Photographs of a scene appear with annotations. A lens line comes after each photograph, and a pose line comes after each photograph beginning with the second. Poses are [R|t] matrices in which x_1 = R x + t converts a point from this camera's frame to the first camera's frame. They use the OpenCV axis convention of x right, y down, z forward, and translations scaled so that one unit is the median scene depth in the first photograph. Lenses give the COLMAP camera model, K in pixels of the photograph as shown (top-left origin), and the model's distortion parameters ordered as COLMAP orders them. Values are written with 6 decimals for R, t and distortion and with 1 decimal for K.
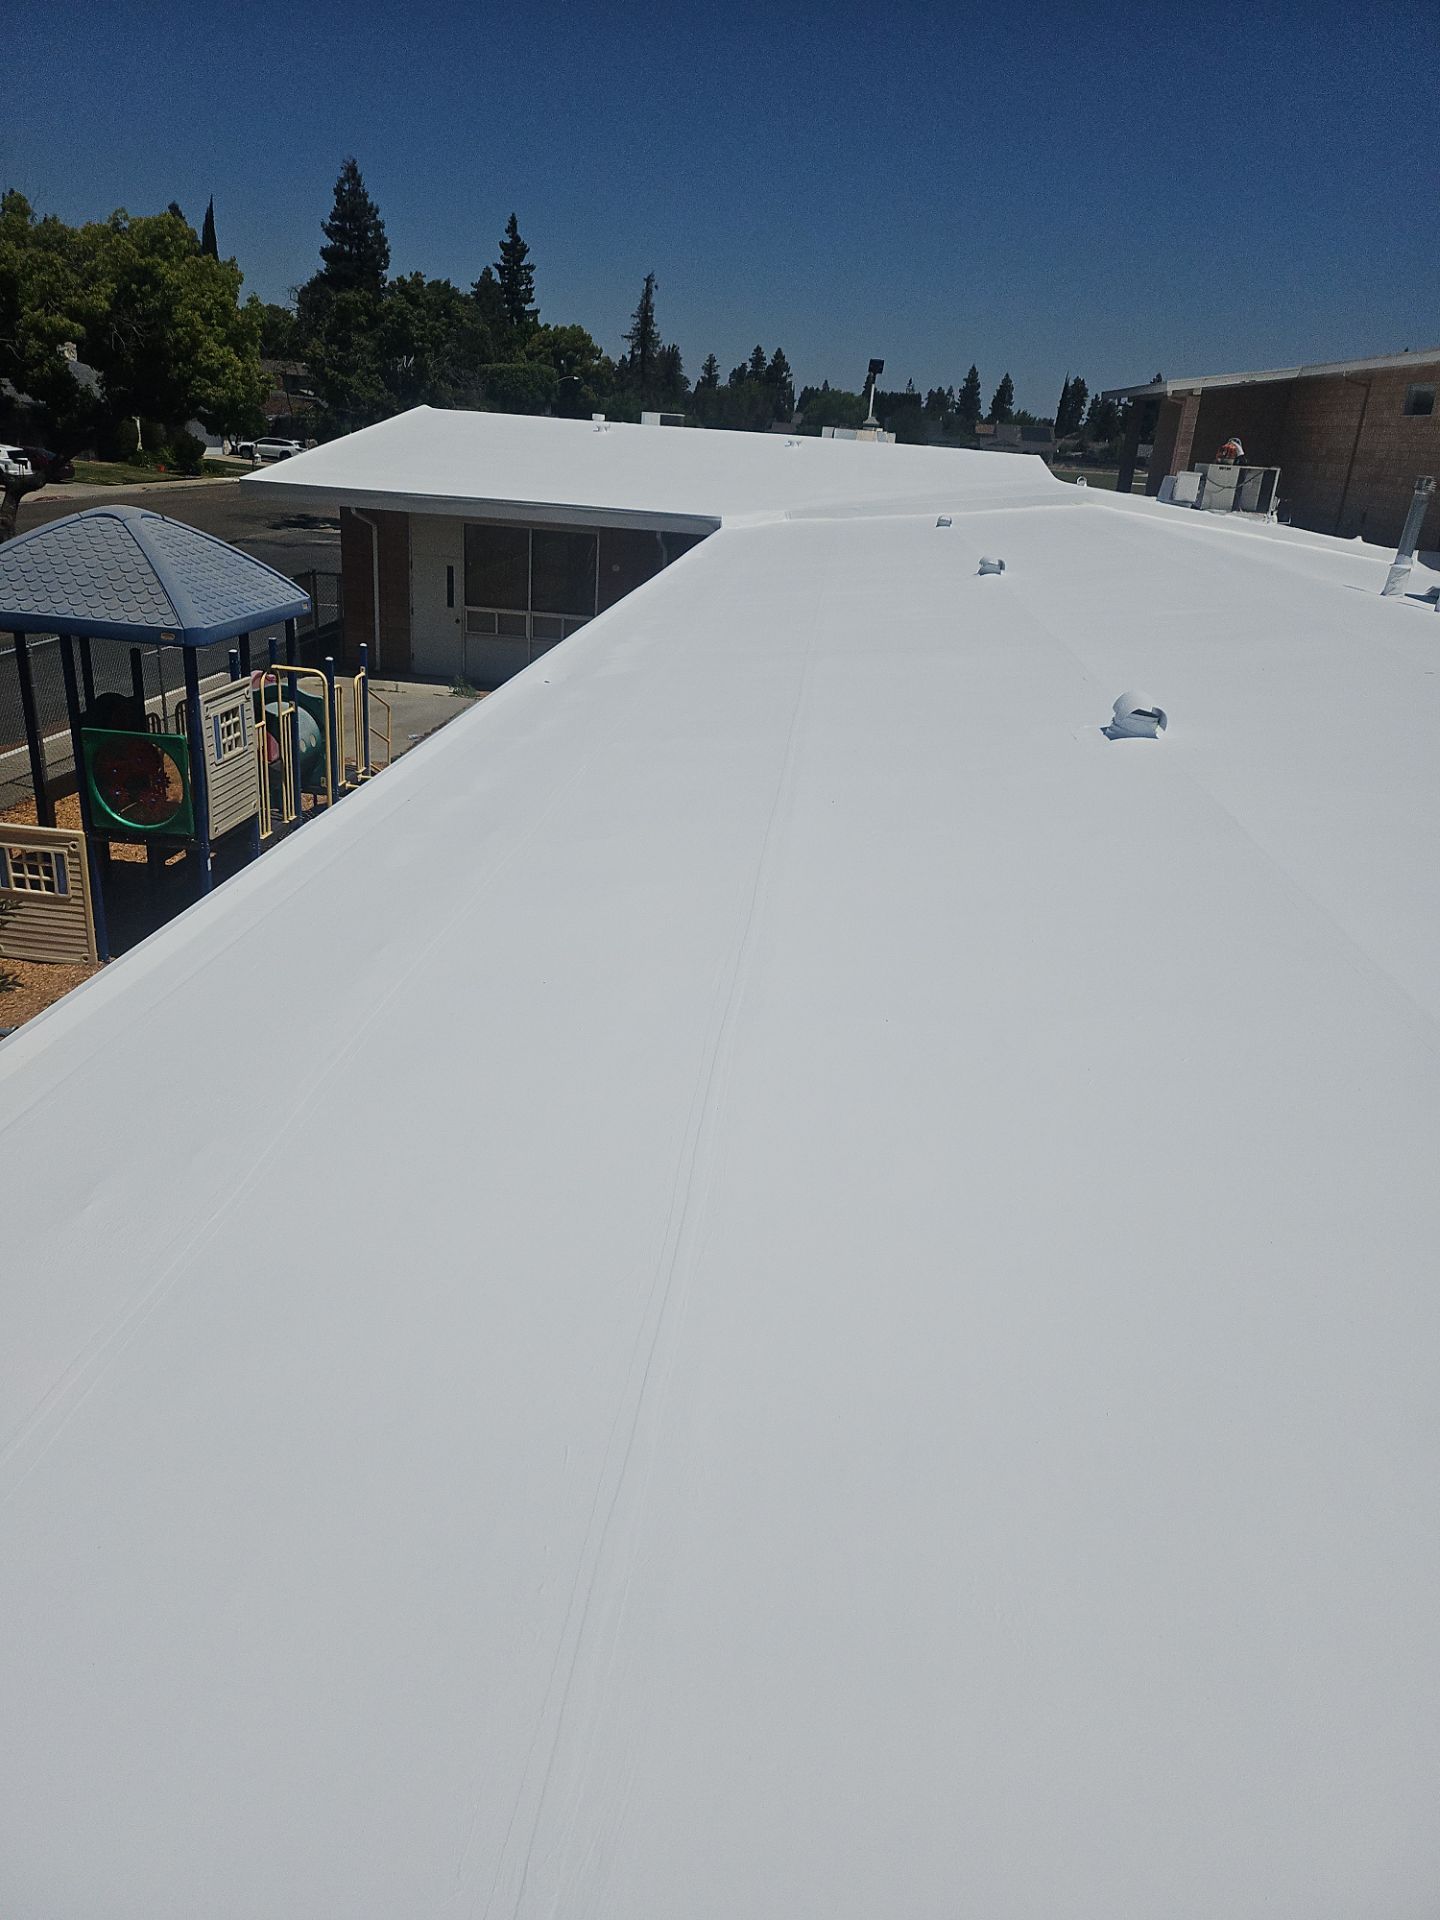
lens RADIAL K [[1317.8, 0, 720.0], [0, 1317.8, 960.0], [0, 0, 1]] dist [0.104425, -0.112403]
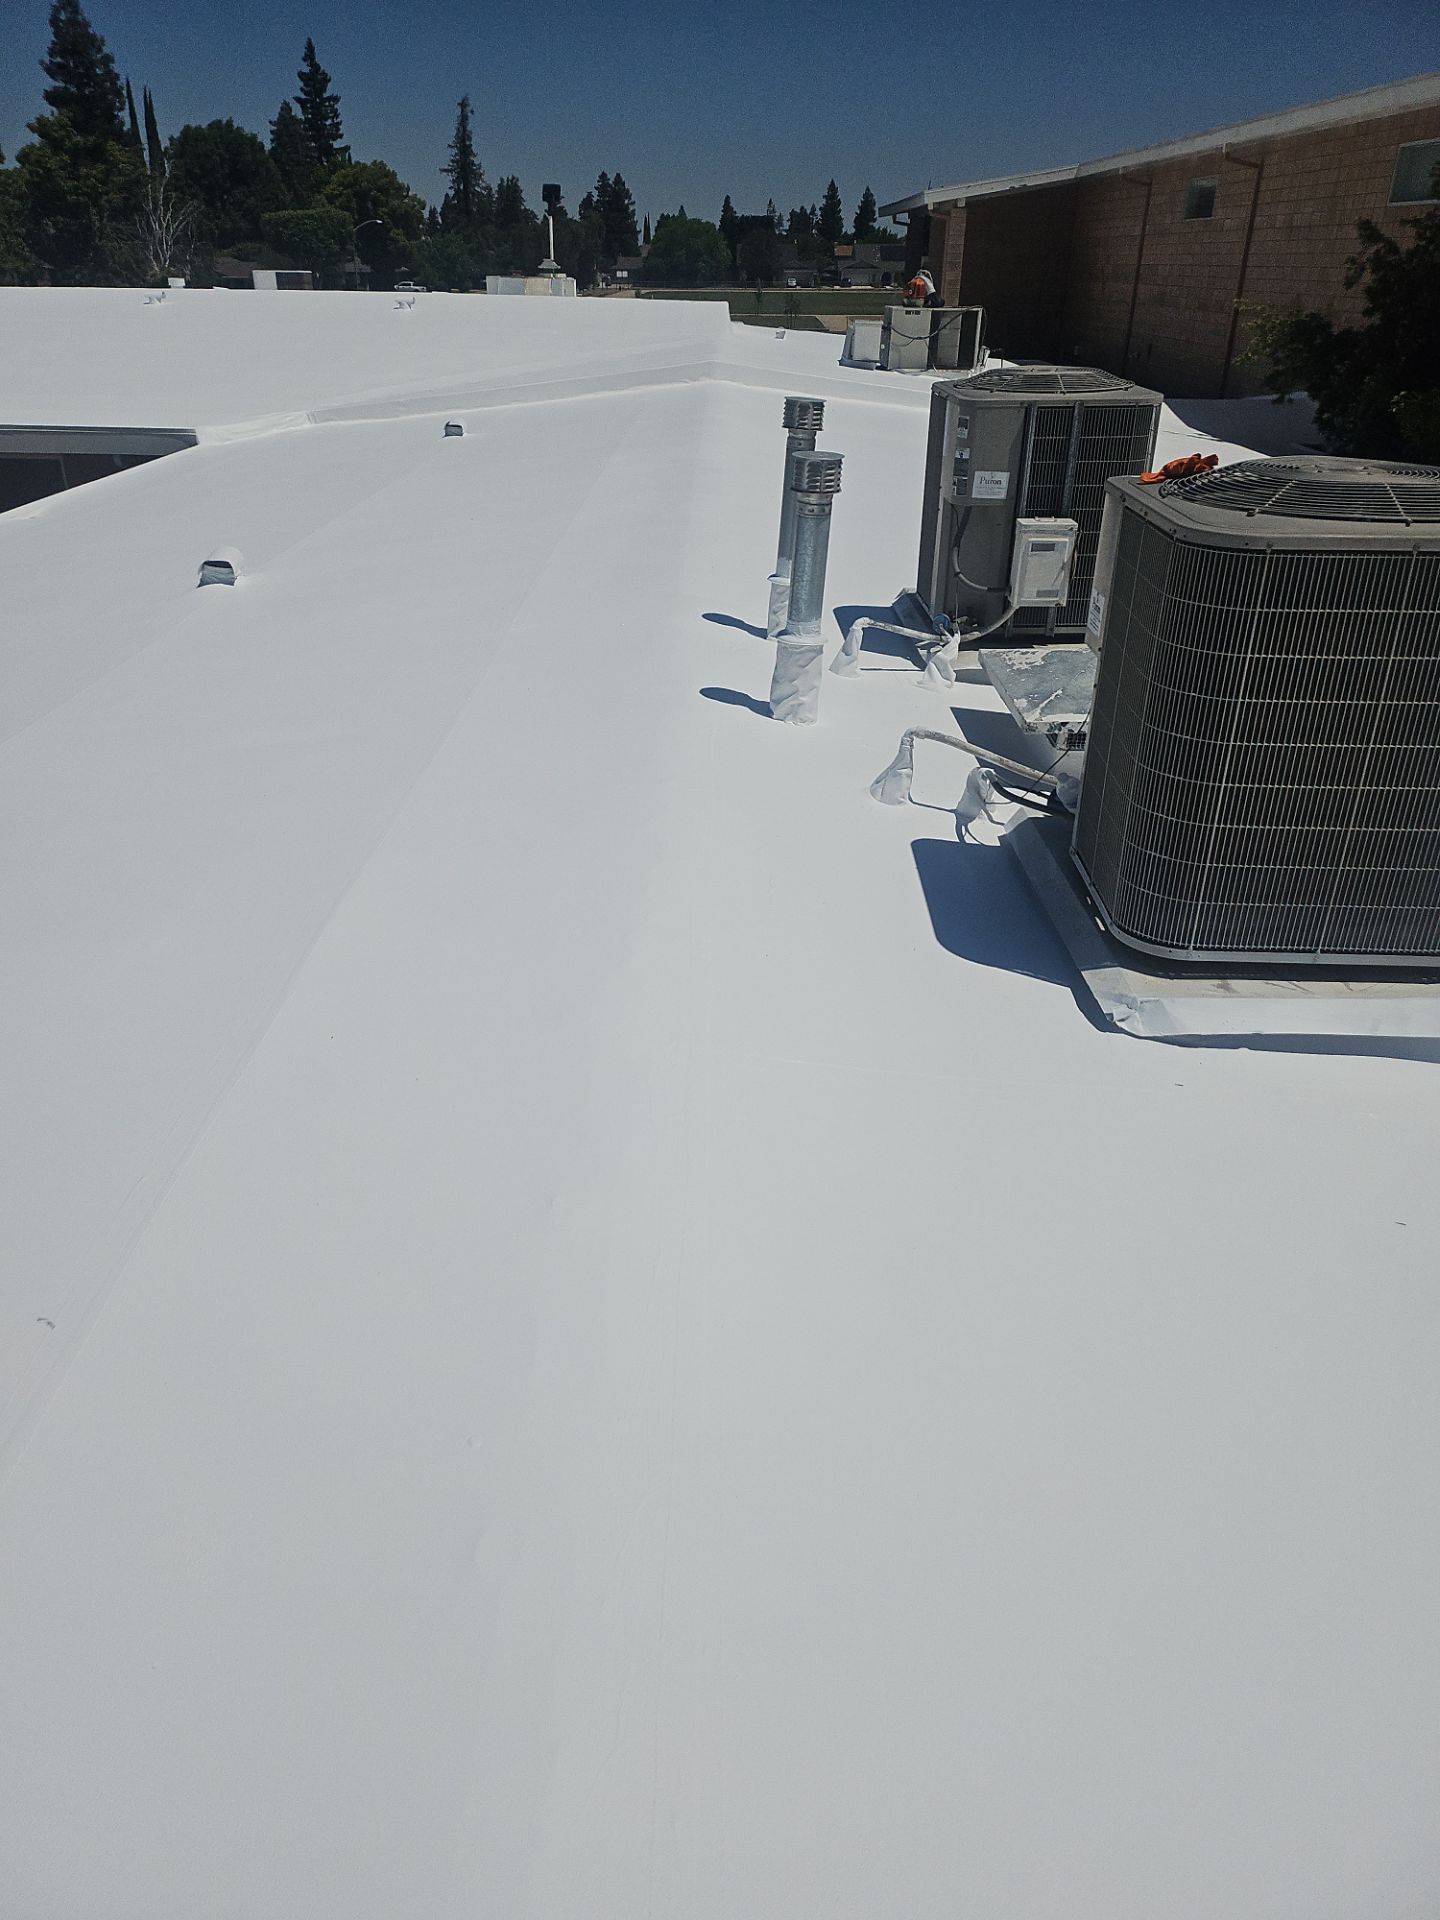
lens RADIAL K [[1355.2, 0, 717.5], [0, 1355.2, 984.0], [0, 0, 1]] dist [0.062306, -0.062278]
pose [[0.993155, -0.099423, 0.061303, 0.125351], [0.092425, 0.989845, 0.108001, -0.057806], [-0.071418, -0.101596, 0.992259, 0.137831]]
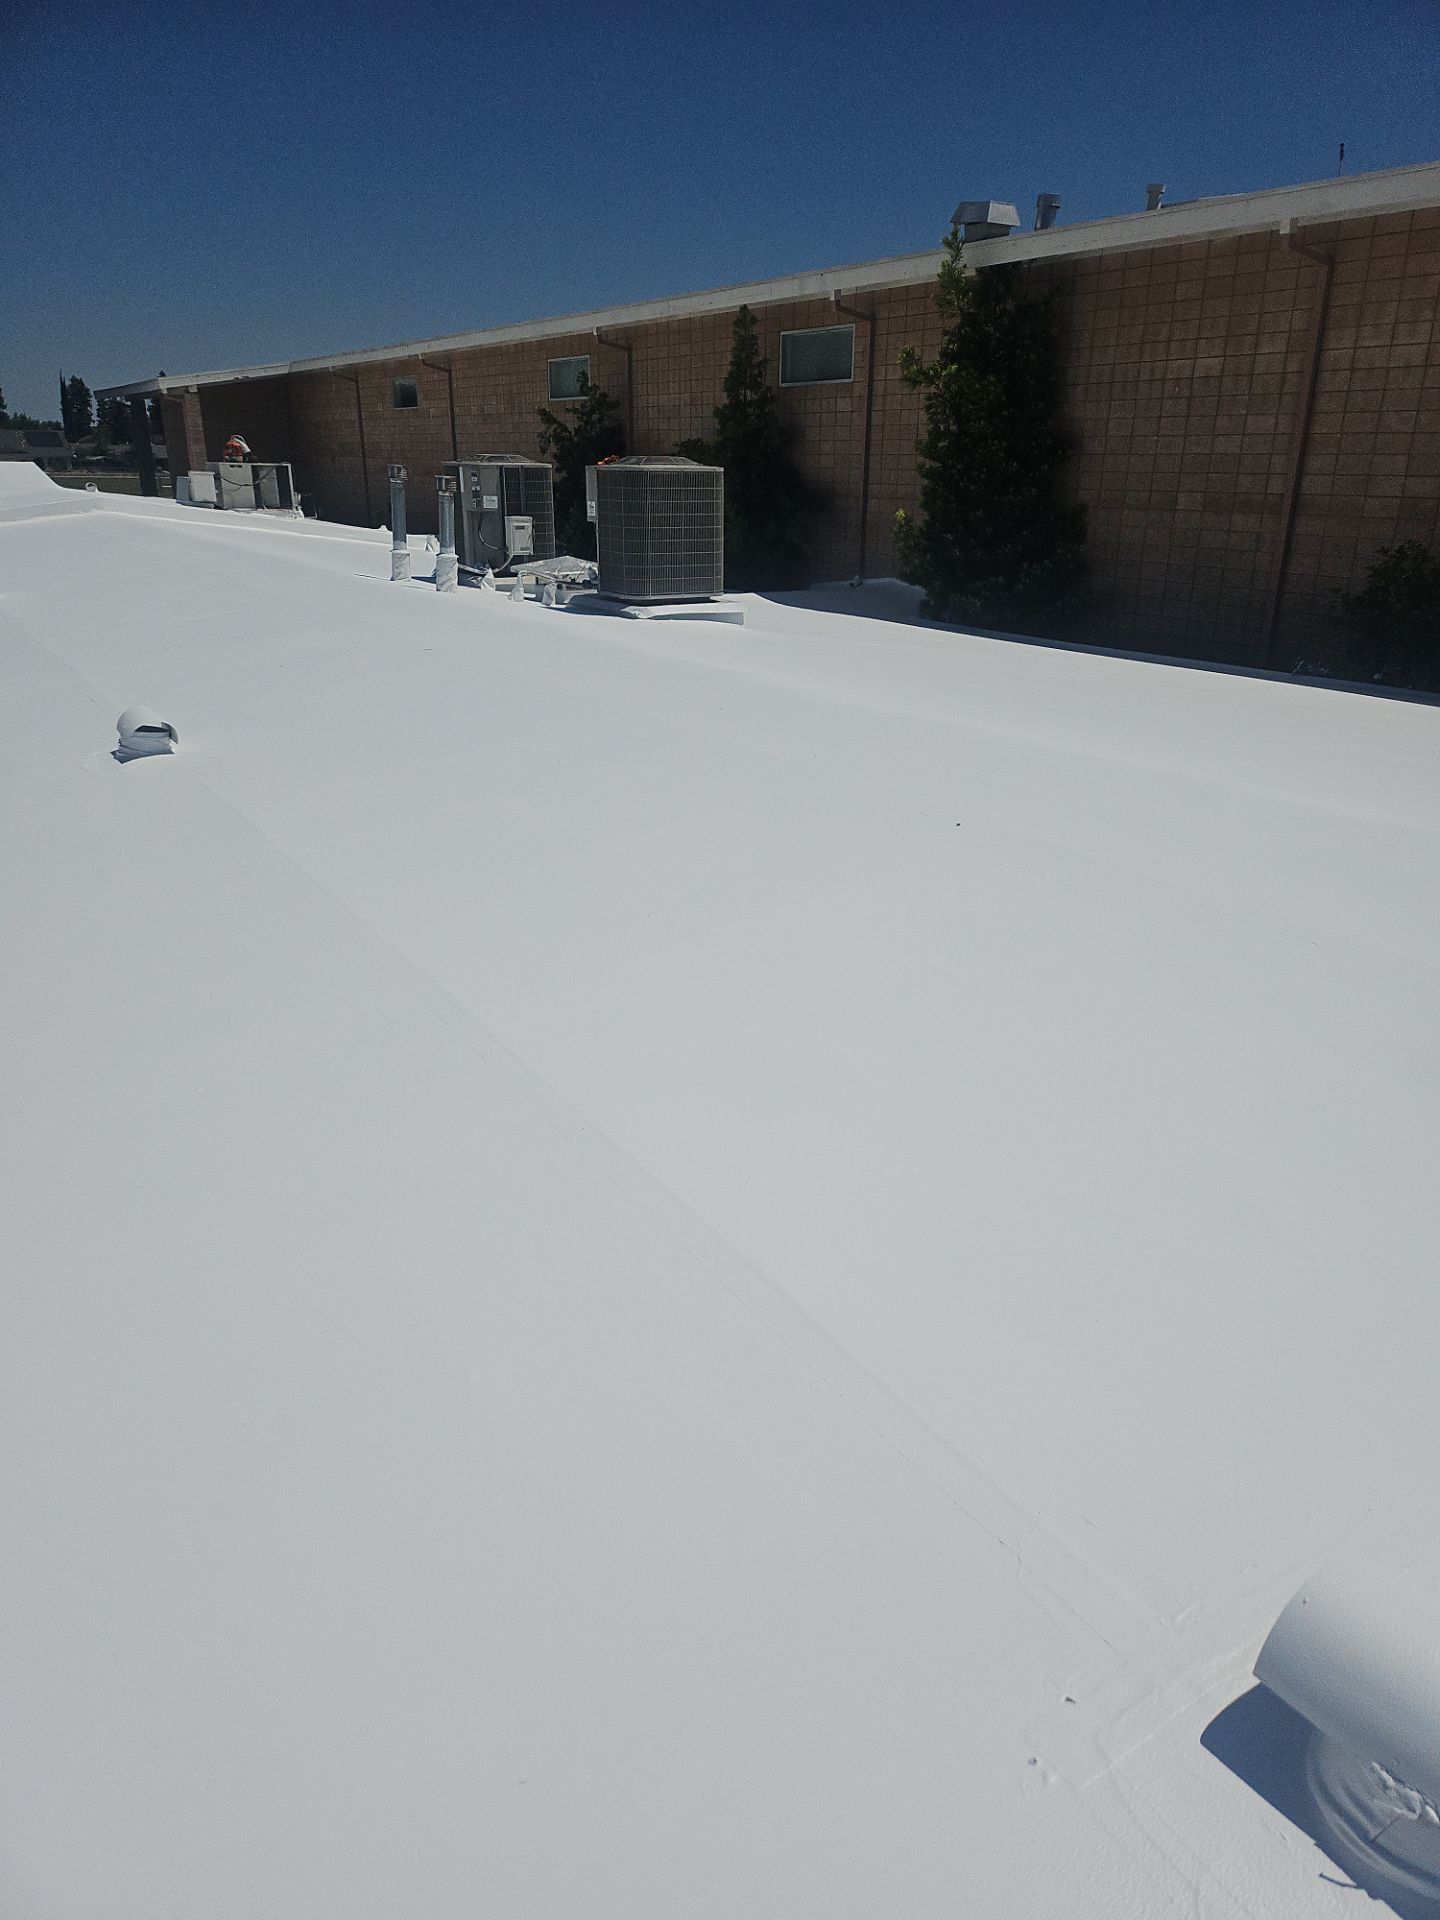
lens RADIAL K [[1355.2, 0, 717.5], [0, 1355.2, 984.0], [0, 0, 1]] dist [0.062306, -0.062278]
pose [[0.798943, -0.266649, 0.539062, 0.011445], [0.261663, 0.961172, 0.087637, 0.000906], [-0.541500, 0.071035, 0.837695, -0.000454]]
